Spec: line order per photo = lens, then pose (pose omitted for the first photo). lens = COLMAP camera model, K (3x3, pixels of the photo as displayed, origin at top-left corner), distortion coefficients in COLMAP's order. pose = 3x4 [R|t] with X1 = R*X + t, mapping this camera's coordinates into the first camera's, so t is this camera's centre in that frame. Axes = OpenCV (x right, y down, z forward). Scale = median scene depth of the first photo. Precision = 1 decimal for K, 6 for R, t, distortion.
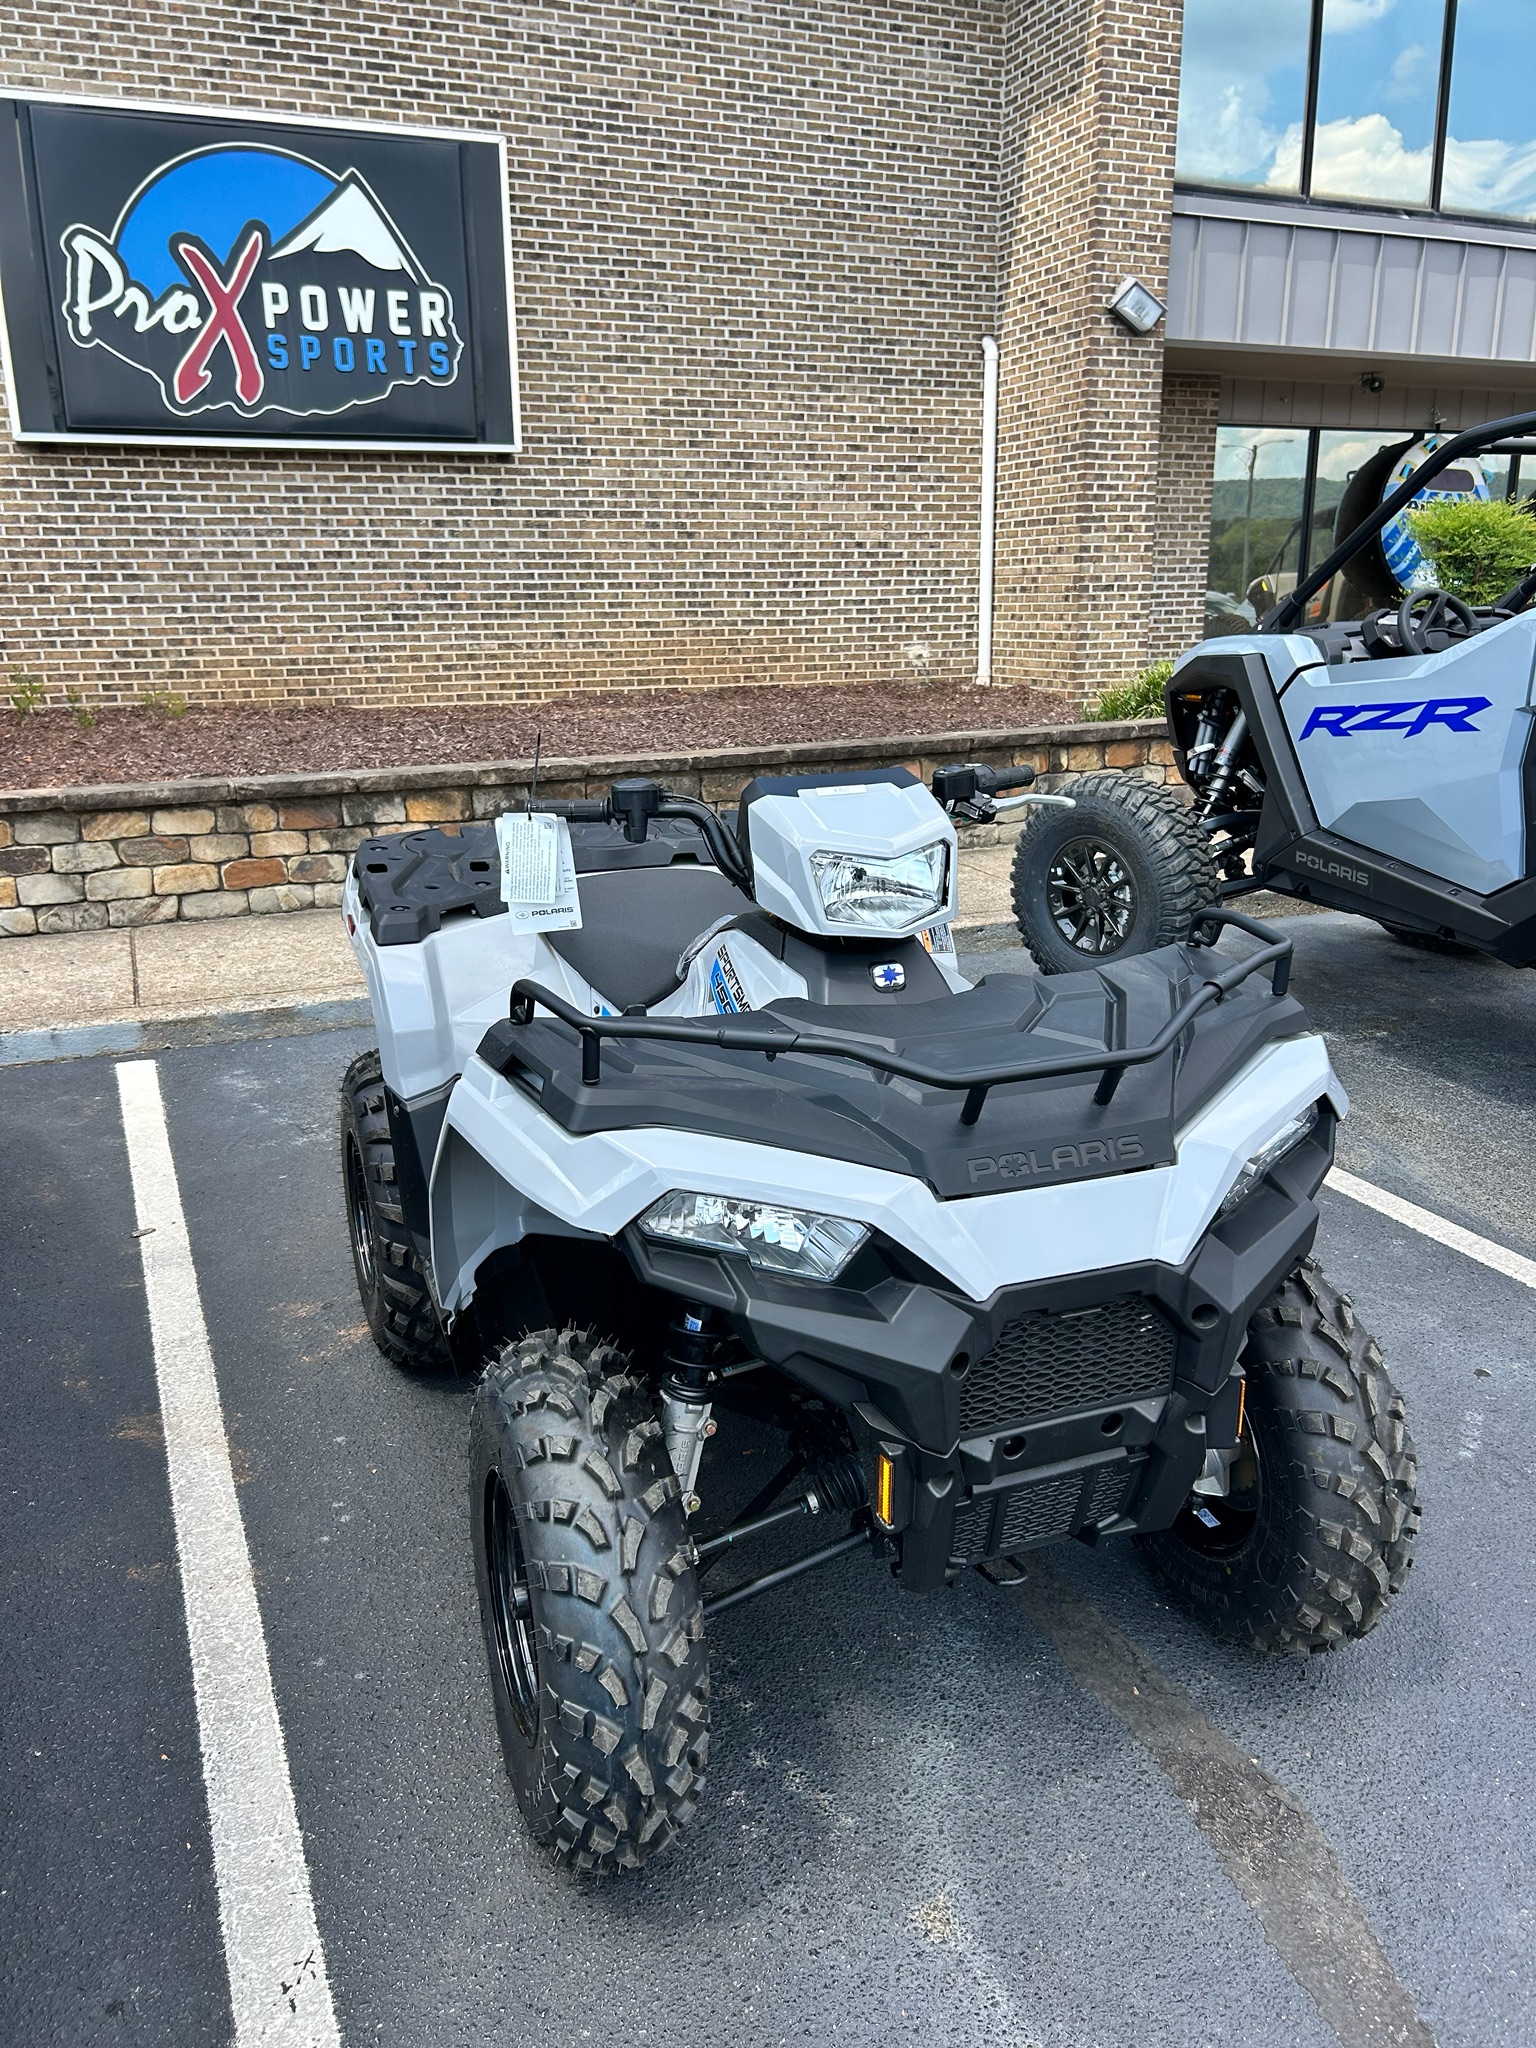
lens RADIAL K [[1567.0, 0, 768.0], [0, 1567.0, 1024.0], [0, 0, 1]] dist [0.000550, -0.002292]
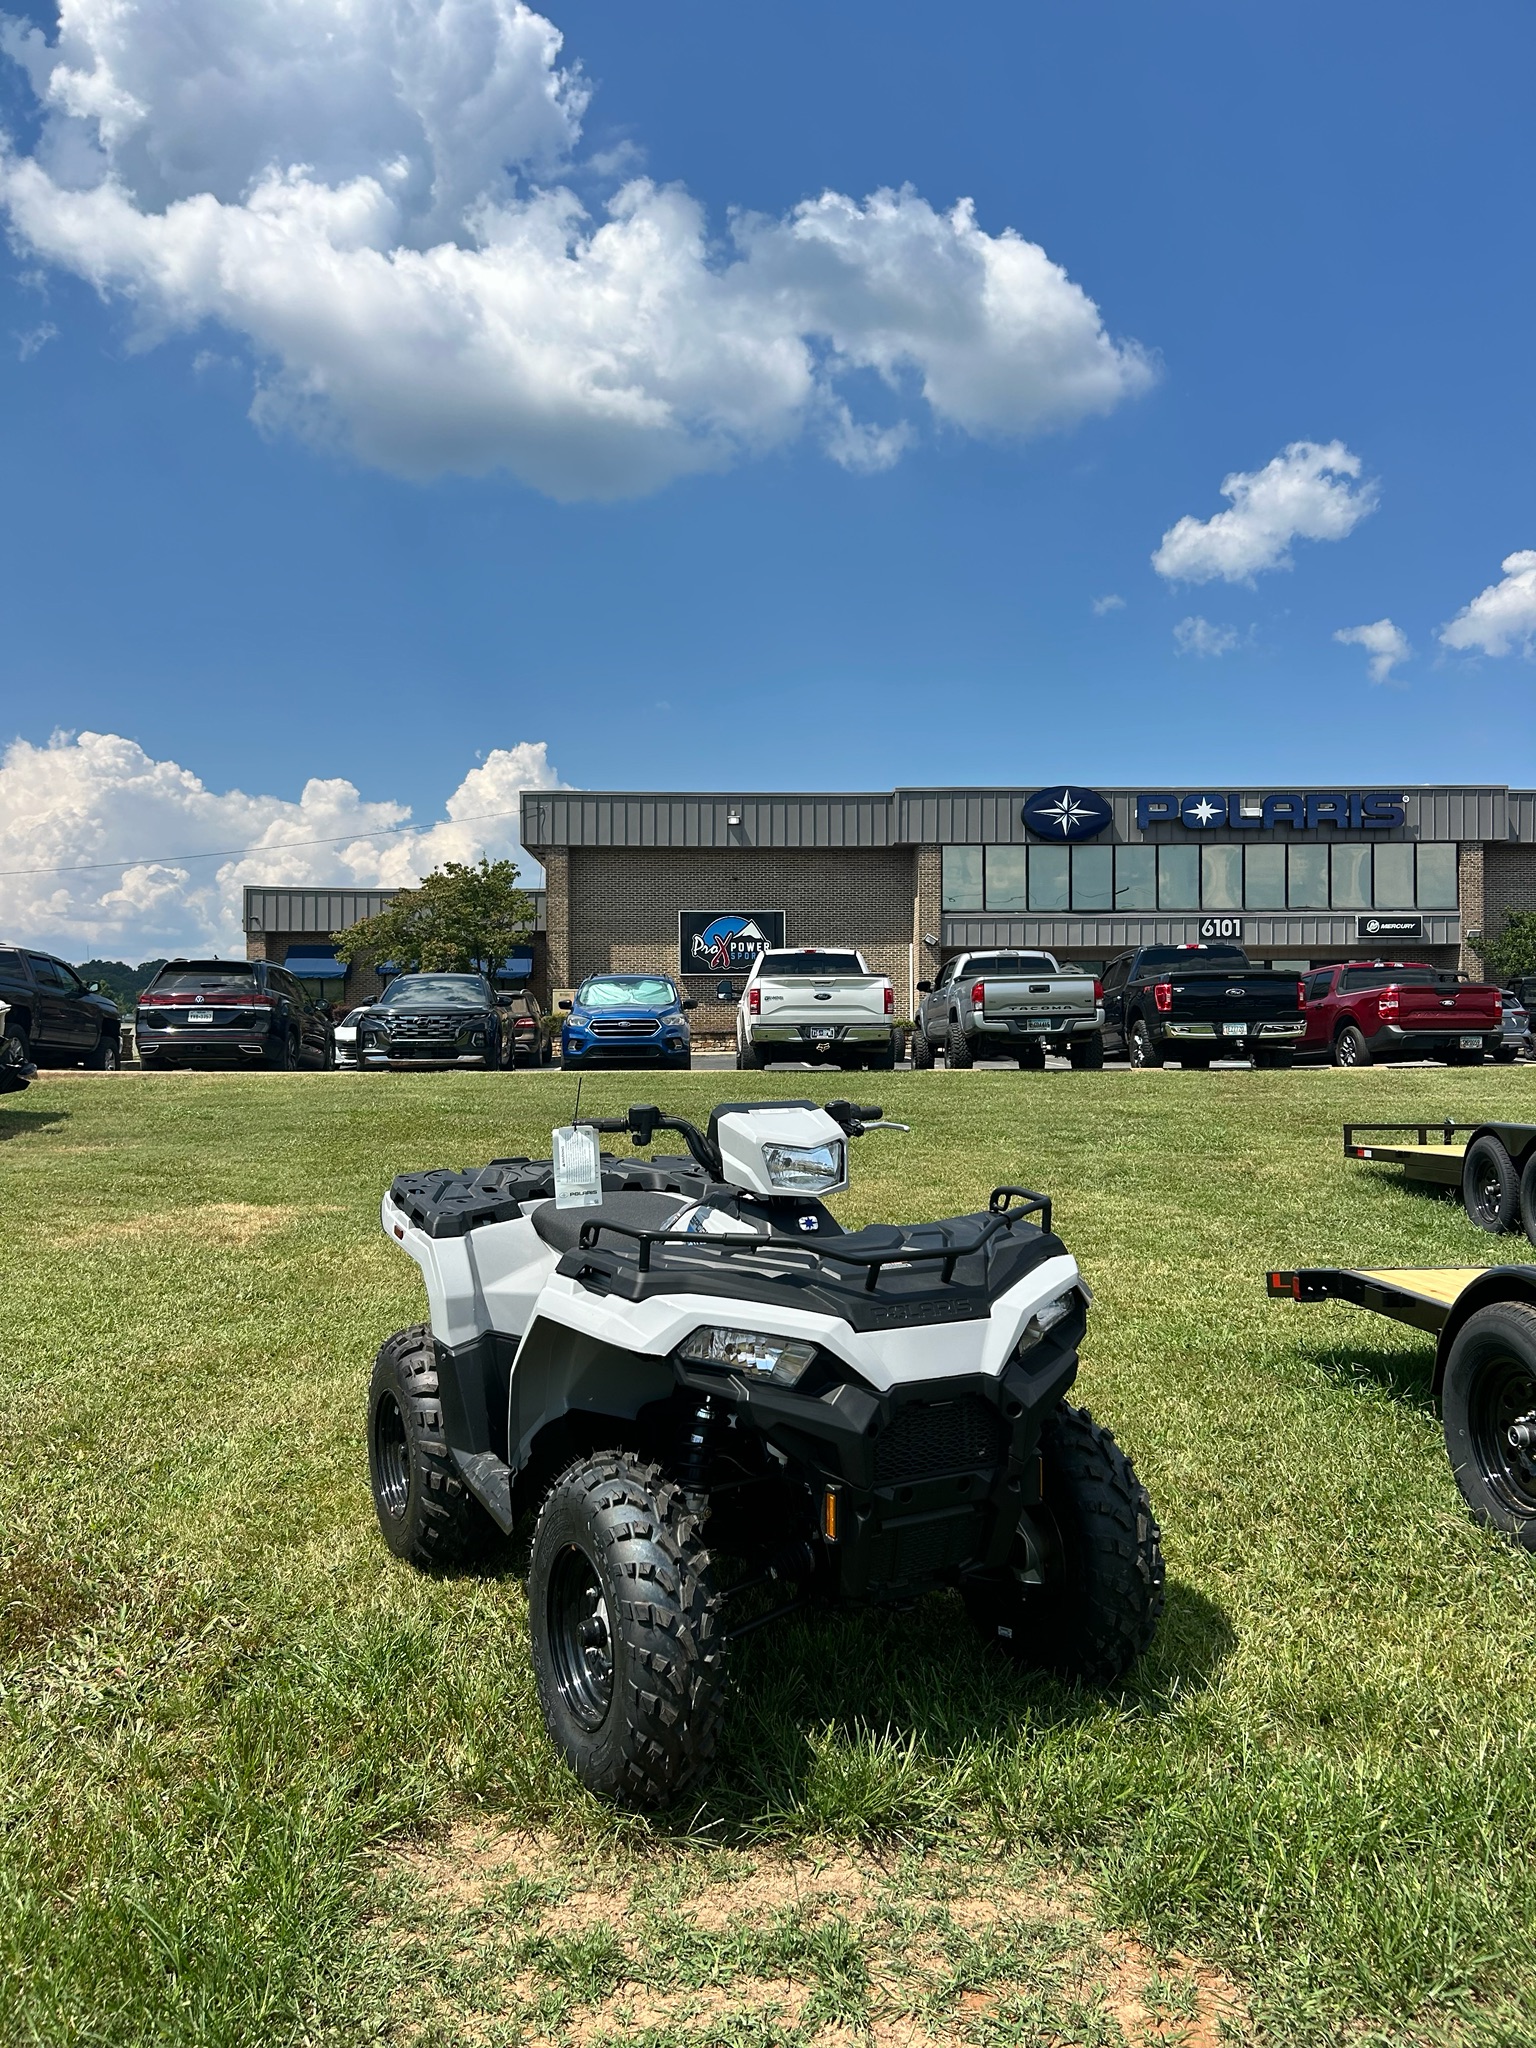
lens RADIAL K [[1567.0, 0, 768.0], [0, 1567.0, 1024.0], [0, 0, 1]] dist [0.000550, -0.002292]
pose [[0.995000, -0.021766, 0.097472, -0.134458], [0.044132, 0.971330, -0.233604, 0.167718], [-0.089593, 0.236738, 0.967434, -0.681478]]
